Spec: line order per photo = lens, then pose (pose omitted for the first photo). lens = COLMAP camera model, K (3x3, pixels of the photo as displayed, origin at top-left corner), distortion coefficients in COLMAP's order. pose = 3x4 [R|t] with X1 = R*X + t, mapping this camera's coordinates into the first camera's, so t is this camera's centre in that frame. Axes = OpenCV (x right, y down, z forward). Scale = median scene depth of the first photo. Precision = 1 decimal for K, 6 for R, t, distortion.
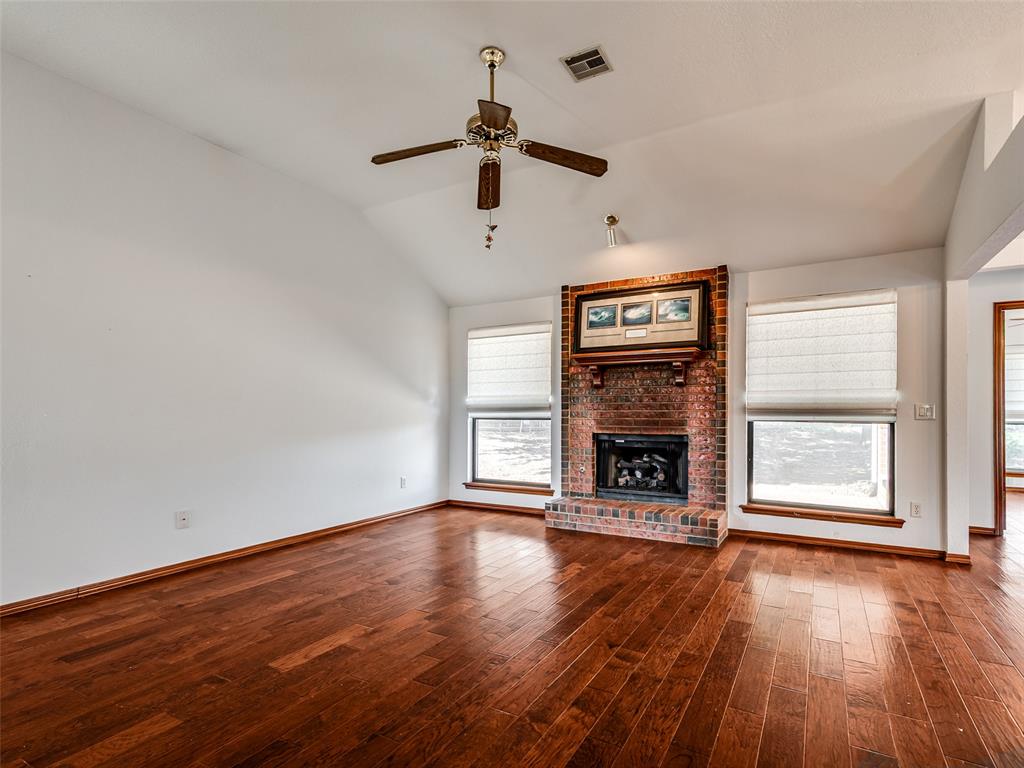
lens RADIAL K [[546.3, 0, 525.2], [0, 546.3, 406.6], [0, 0, 1]] dist [0.014132, 0.000003]
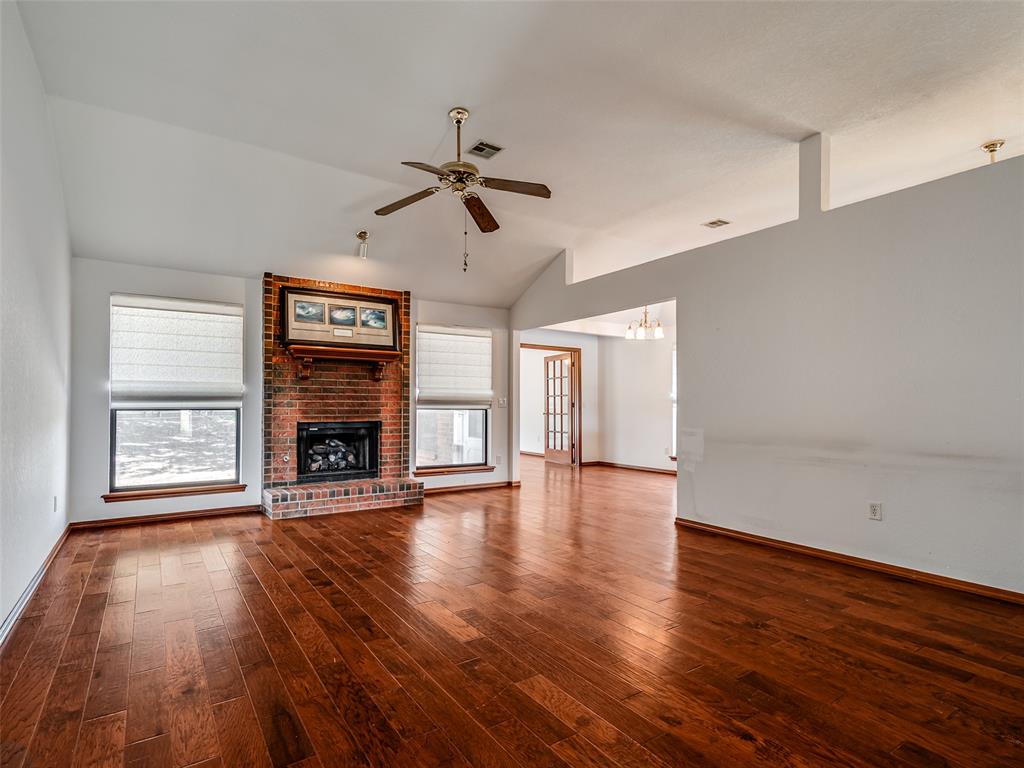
lens RADIAL K [[509.6, 0, 515.4], [0, 509.6, 392.2], [0, 0, 1]] dist [0.003073, -0.000204]
pose [[0.439542, 0.020665, 0.897984, -0.595027], [-0.012823, 0.999778, -0.016731, 0.002295], [-0.898131, -0.004161, 0.439709, 0.217321]]
